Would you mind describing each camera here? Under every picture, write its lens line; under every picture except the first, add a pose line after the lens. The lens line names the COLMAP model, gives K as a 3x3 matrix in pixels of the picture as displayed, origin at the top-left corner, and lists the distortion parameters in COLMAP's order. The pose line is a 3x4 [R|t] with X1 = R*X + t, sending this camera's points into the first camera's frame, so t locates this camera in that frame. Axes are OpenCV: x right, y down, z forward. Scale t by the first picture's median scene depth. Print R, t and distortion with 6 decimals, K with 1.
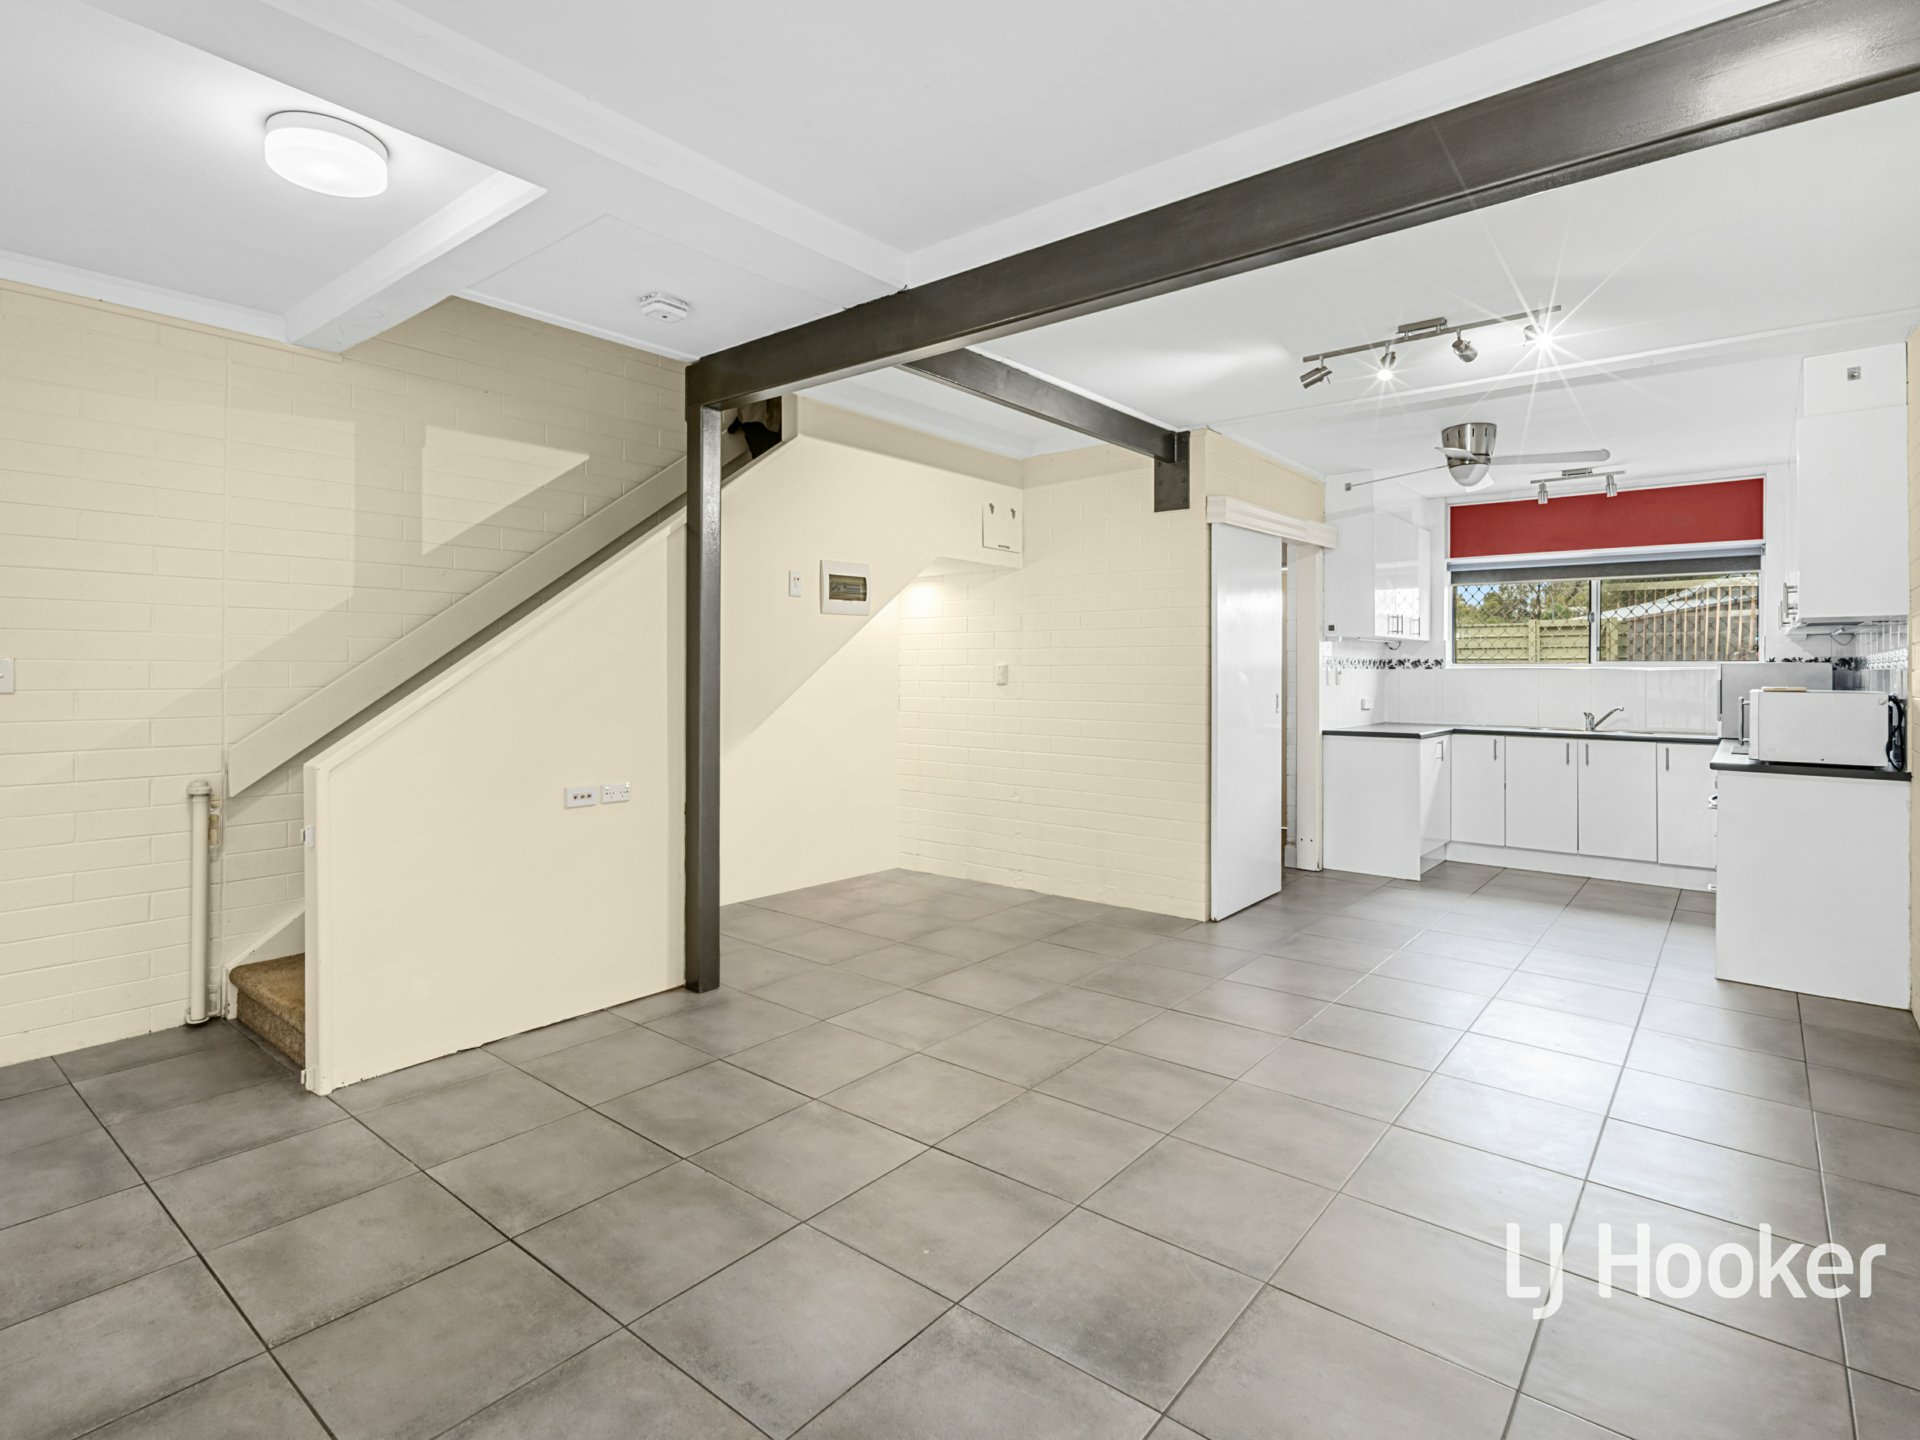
lens RADIAL K [[972.0, 0, 956.5], [0, 972.0, 669.2], [0, 0, 1]] dist [0.004057, 0.000066]
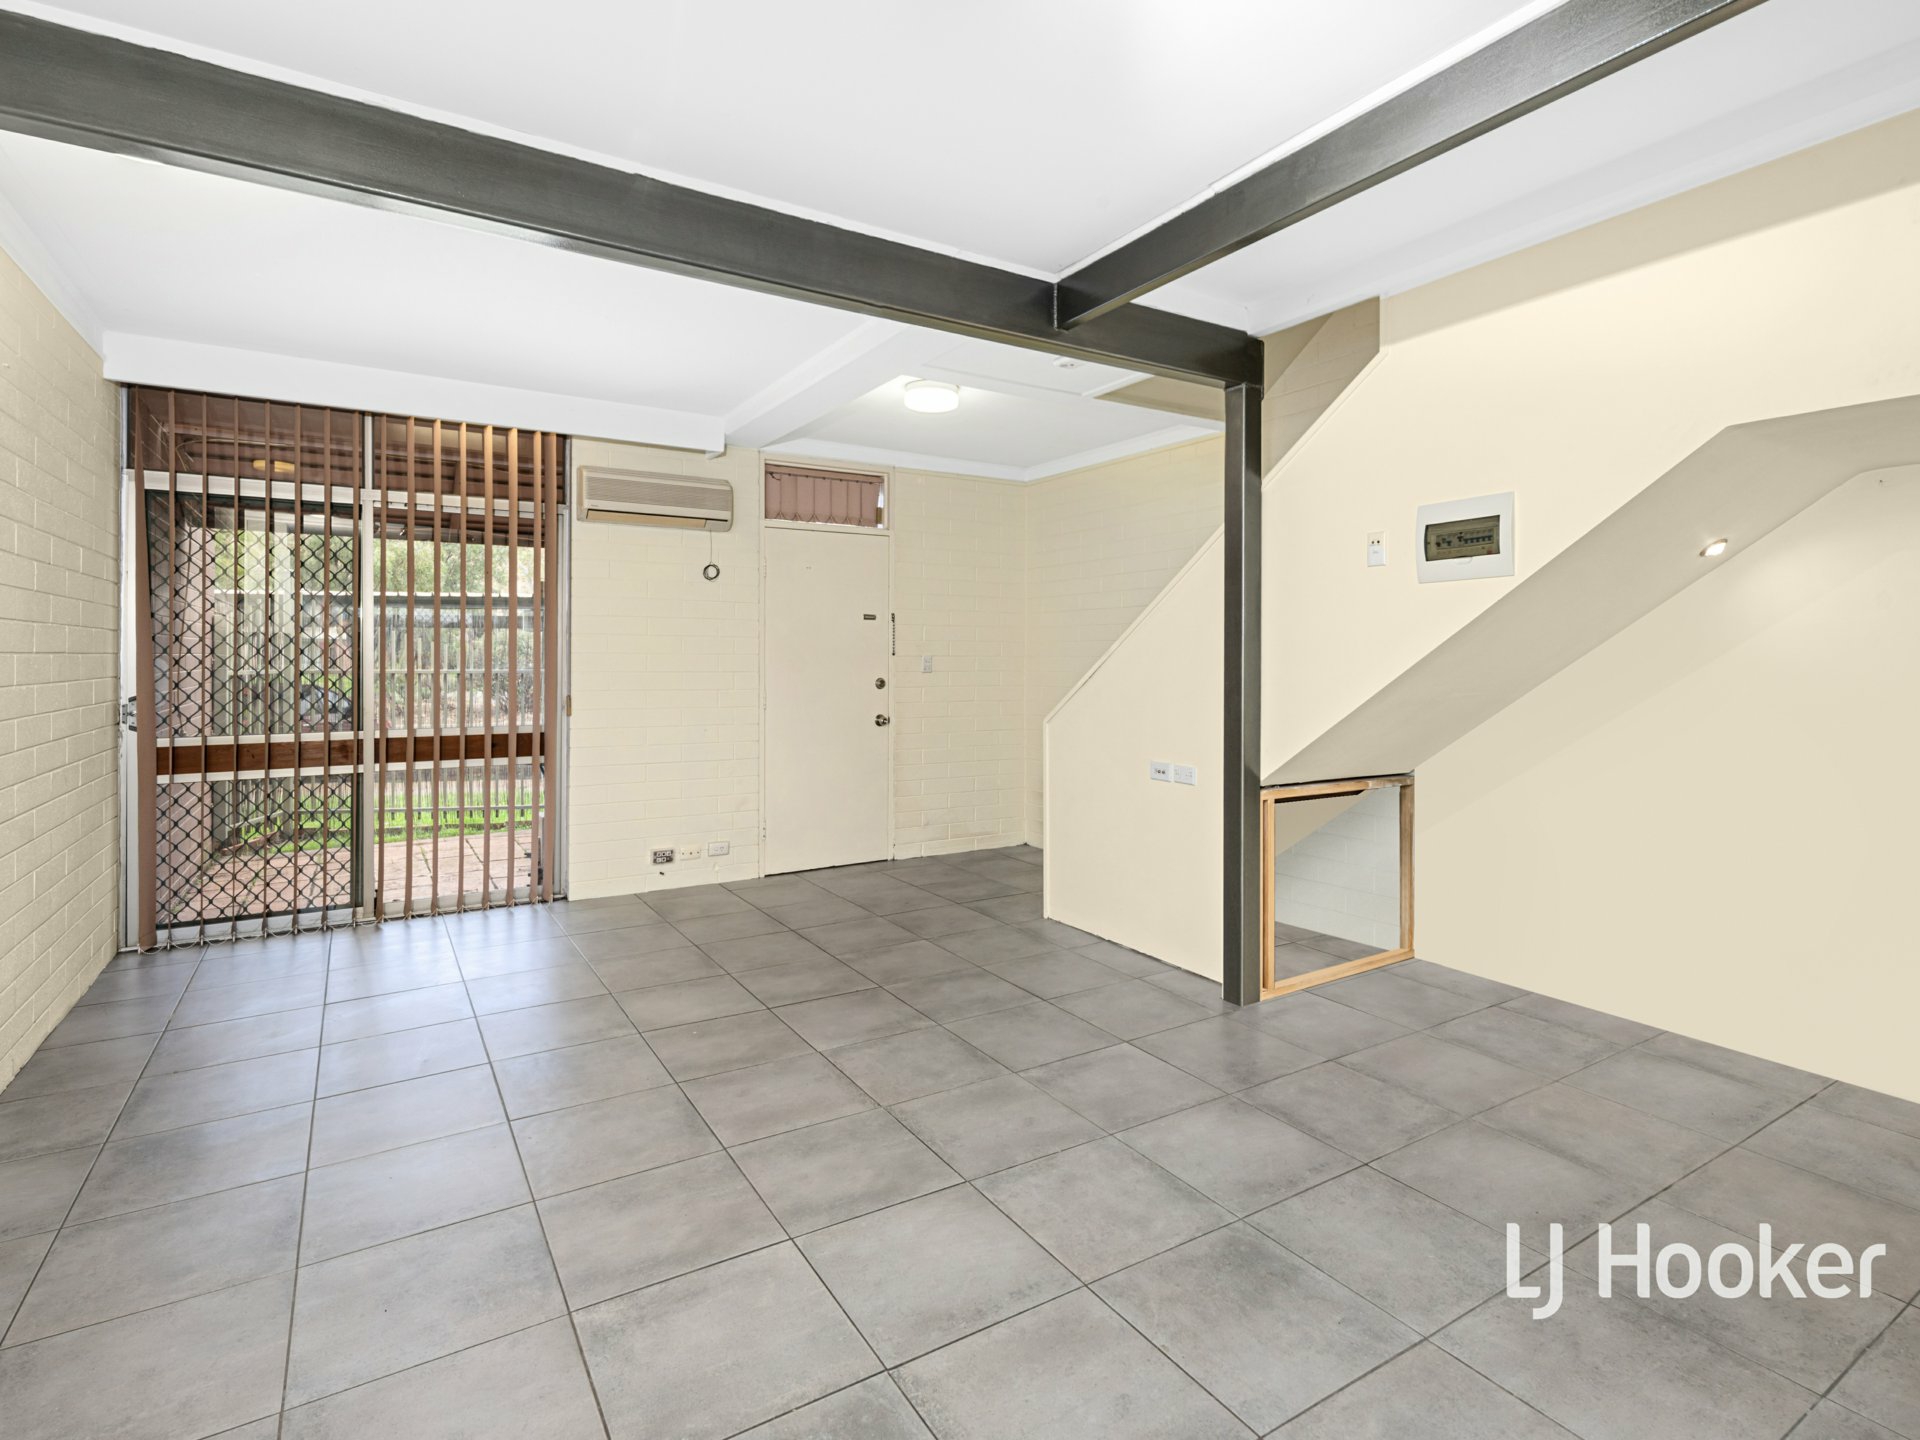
lens RADIAL K [[954.0, 0, 965.6], [0, 954.0, 675.9], [0, 0, 1]] dist [-0.000033, -0.000145]
pose [[-0.319979, 0.008221, -0.947389, 0.906166], [-0.007860, 0.999905, 0.011331, 0.004819], [0.947392, 0.011072, -0.319884, 1.347443]]
